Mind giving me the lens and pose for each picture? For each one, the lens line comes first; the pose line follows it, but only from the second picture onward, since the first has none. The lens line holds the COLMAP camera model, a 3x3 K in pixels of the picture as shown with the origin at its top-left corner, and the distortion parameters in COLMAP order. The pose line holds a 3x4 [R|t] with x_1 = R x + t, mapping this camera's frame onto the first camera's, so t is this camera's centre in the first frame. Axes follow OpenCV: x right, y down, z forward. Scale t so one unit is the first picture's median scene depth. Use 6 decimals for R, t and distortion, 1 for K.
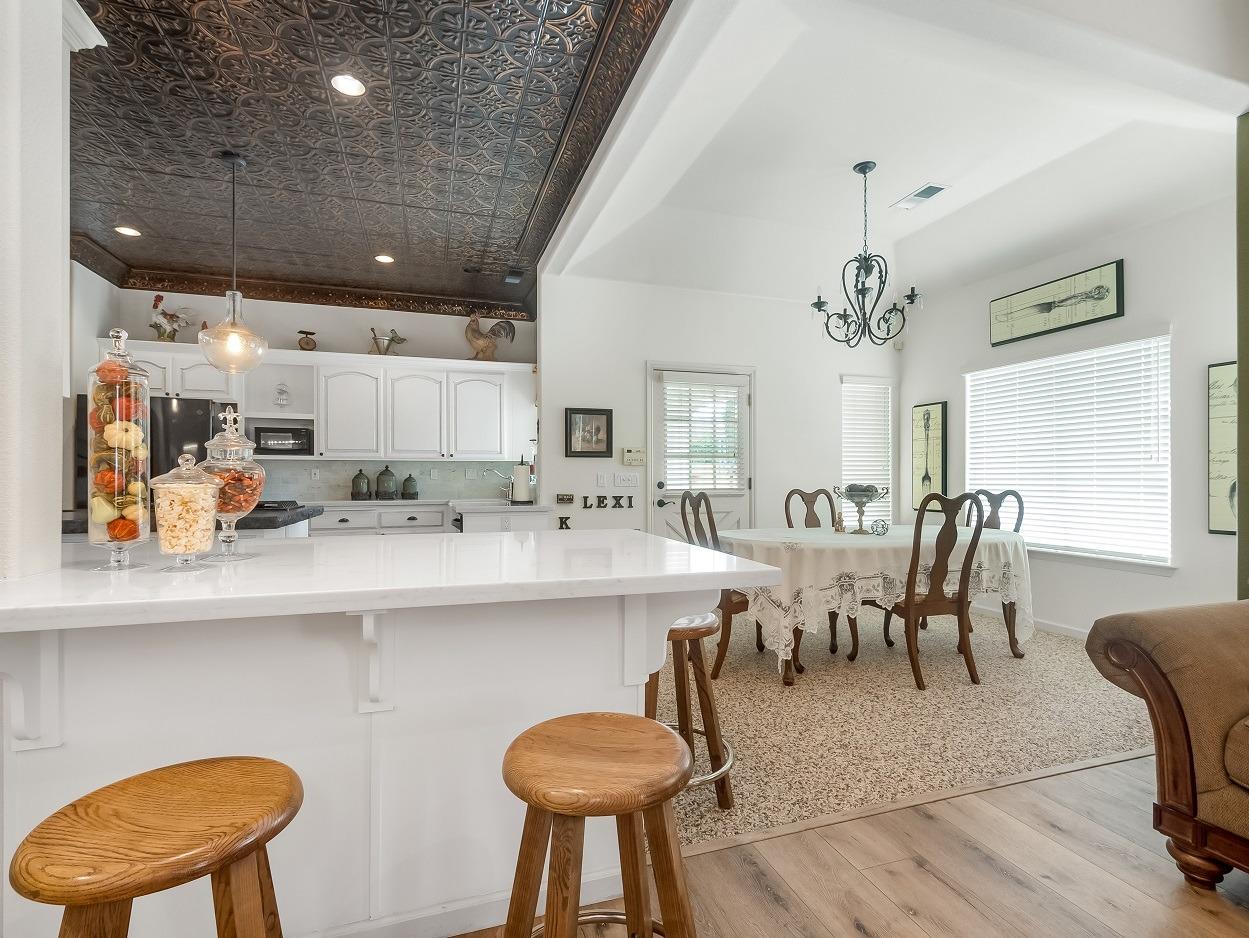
lens RADIAL K [[591.5, 0, 632.5], [0, 591.5, 472.8], [0, 0, 1]] dist [0.005365, -0.001210]
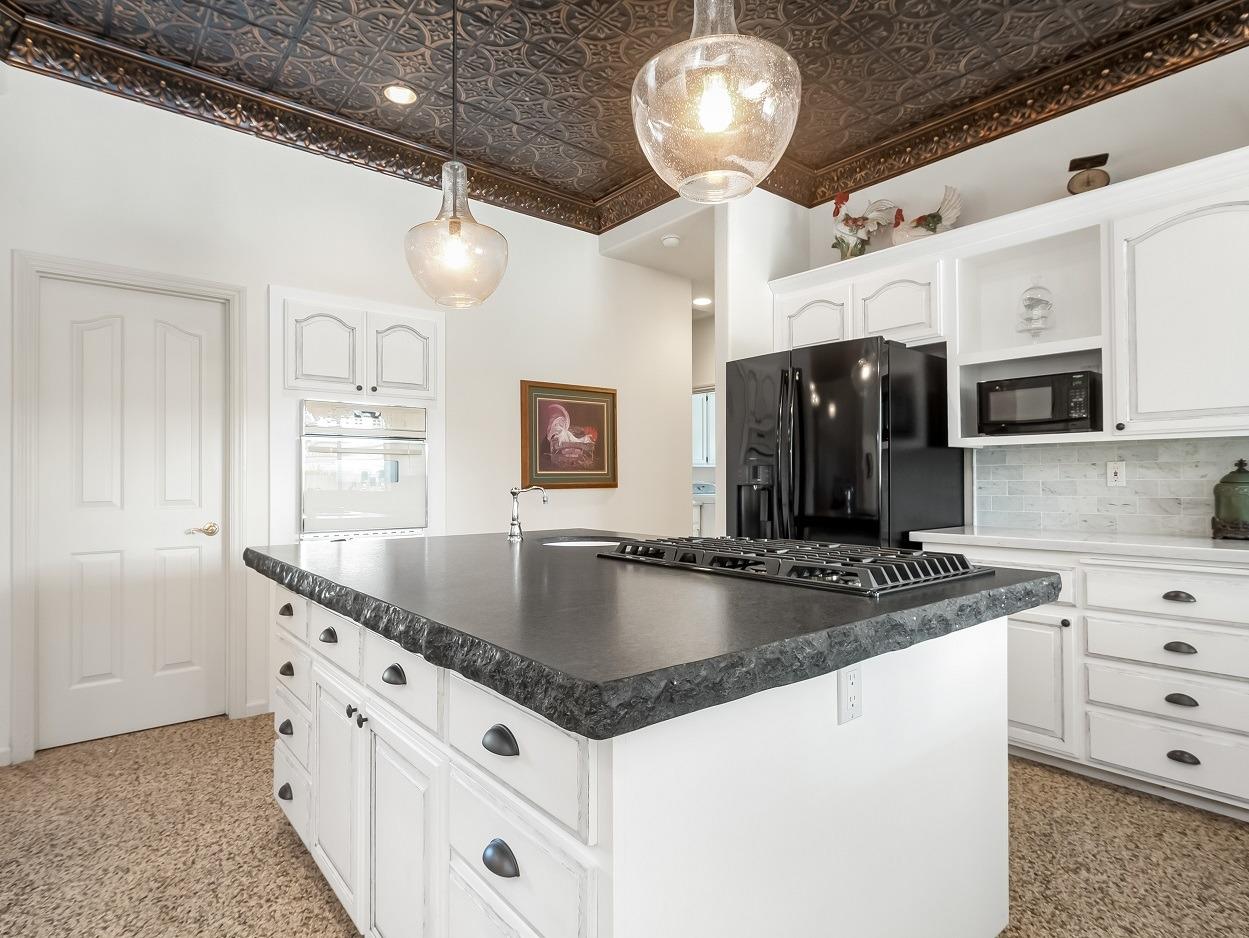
lens RADIAL K [[660.5, 0, 625.7], [0, 660.5, 477.7], [0, 0, 1]] dist [-0.004593, -0.000617]
pose [[0.354545, -0.003438, -0.935033, -0.219123], [0.013918, 0.999902, 0.001601, -0.001173], [0.934935, -0.013581, 0.354558, 0.519543]]
